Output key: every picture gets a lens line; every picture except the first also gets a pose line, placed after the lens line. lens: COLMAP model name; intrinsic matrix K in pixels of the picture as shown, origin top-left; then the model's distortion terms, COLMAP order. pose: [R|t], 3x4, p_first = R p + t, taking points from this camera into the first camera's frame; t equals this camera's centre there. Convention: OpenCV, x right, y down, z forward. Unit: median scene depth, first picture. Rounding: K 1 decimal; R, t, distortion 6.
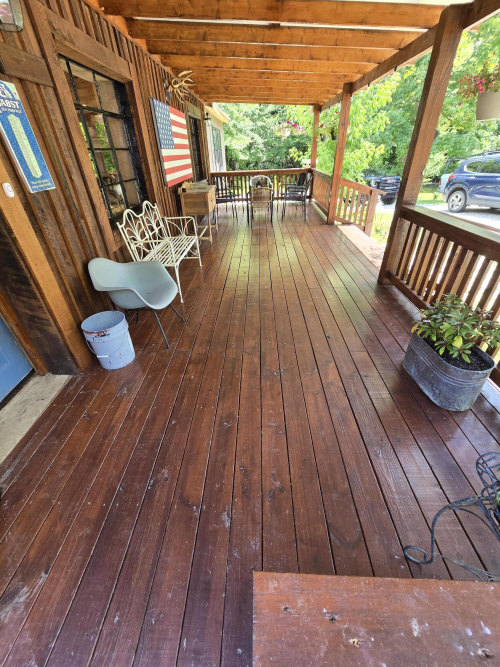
lens RADIAL K [[274.0, 0, 248.0], [0, 274.0, 334.1], [0, 0, 1]] dist [-0.003216, 0.001072]
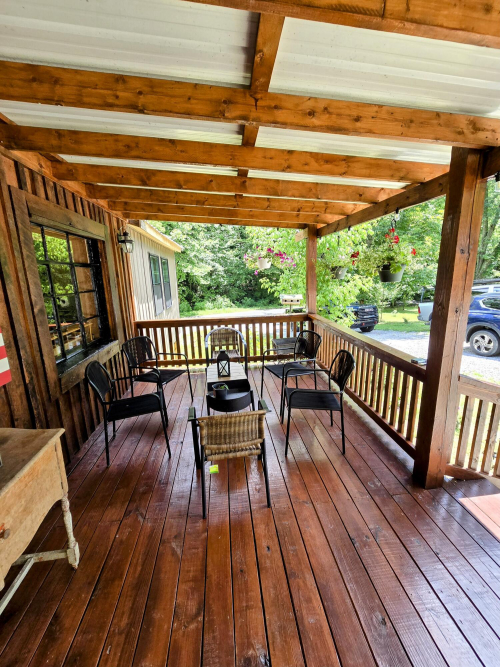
lens RADIAL K [[274.0, 0, 248.0], [0, 274.0, 334.1], [0, 0, 1]] dist [-0.003216, 0.001072]
pose [[0.991047, -0.017928, 0.132303, 0.005247], [0.065434, 0.928996, -0.364259, -0.102211], [-0.116379, 0.369655, 0.921852, 0.137452]]
